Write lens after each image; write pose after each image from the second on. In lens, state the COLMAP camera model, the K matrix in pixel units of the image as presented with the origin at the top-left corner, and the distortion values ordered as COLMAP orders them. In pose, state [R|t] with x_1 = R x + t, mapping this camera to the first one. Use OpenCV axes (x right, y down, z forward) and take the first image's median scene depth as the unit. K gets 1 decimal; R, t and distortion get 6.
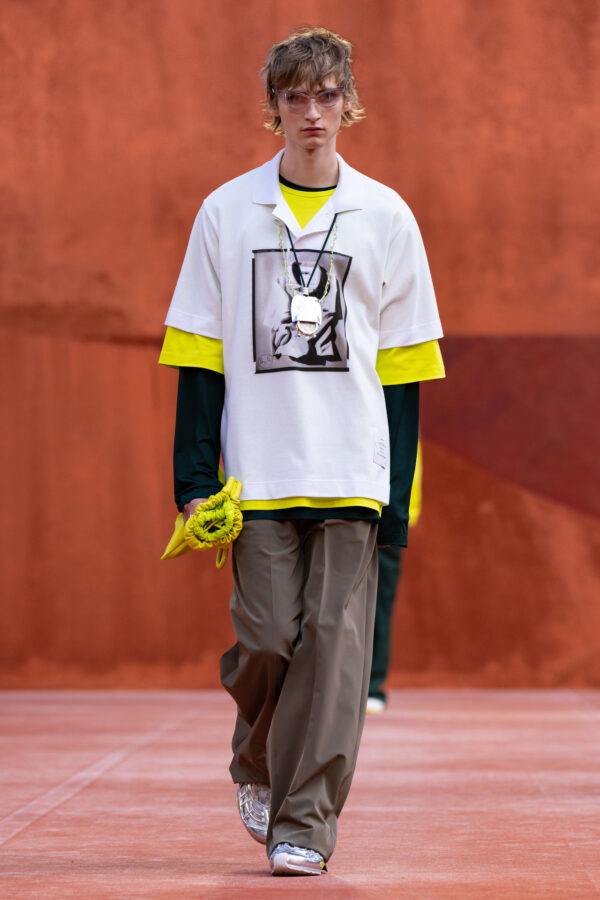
lens RADIAL K [[4951.9, 0, 298.4], [0, 4951.9, 445.0], [0, 0, 1]] dist [0.333549, 0.000000]
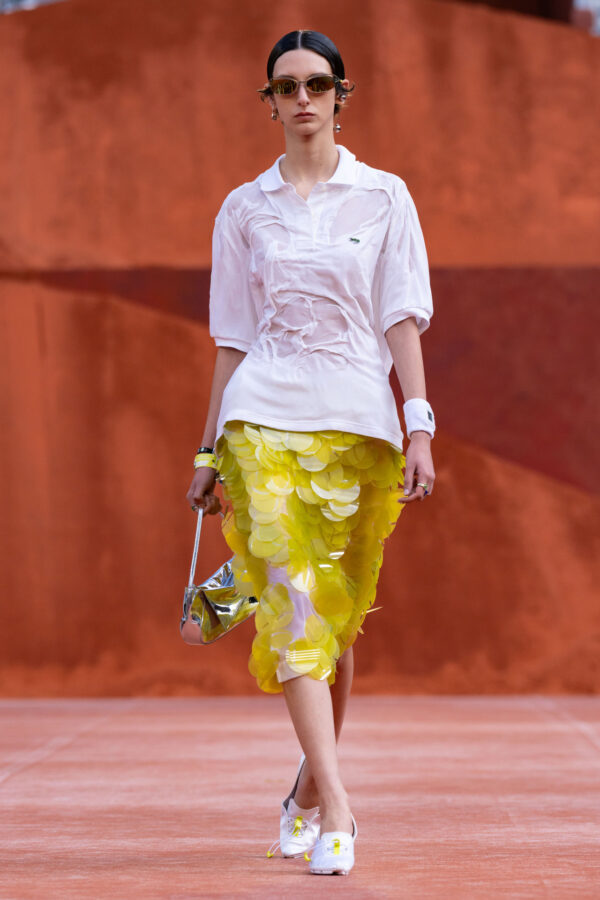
lens RADIAL K [[5090.3, 0, 304.2], [0, 5090.3, 452.4], [0, 0, 1]] dist [0.193006, 0.000000]
pose [[0.999983, -0.004033, -0.004247, 0.018426], [0.004026, 0.999990, -0.001763, 0.010180], [0.004254, 0.001746, 0.999989, 0.150870]]
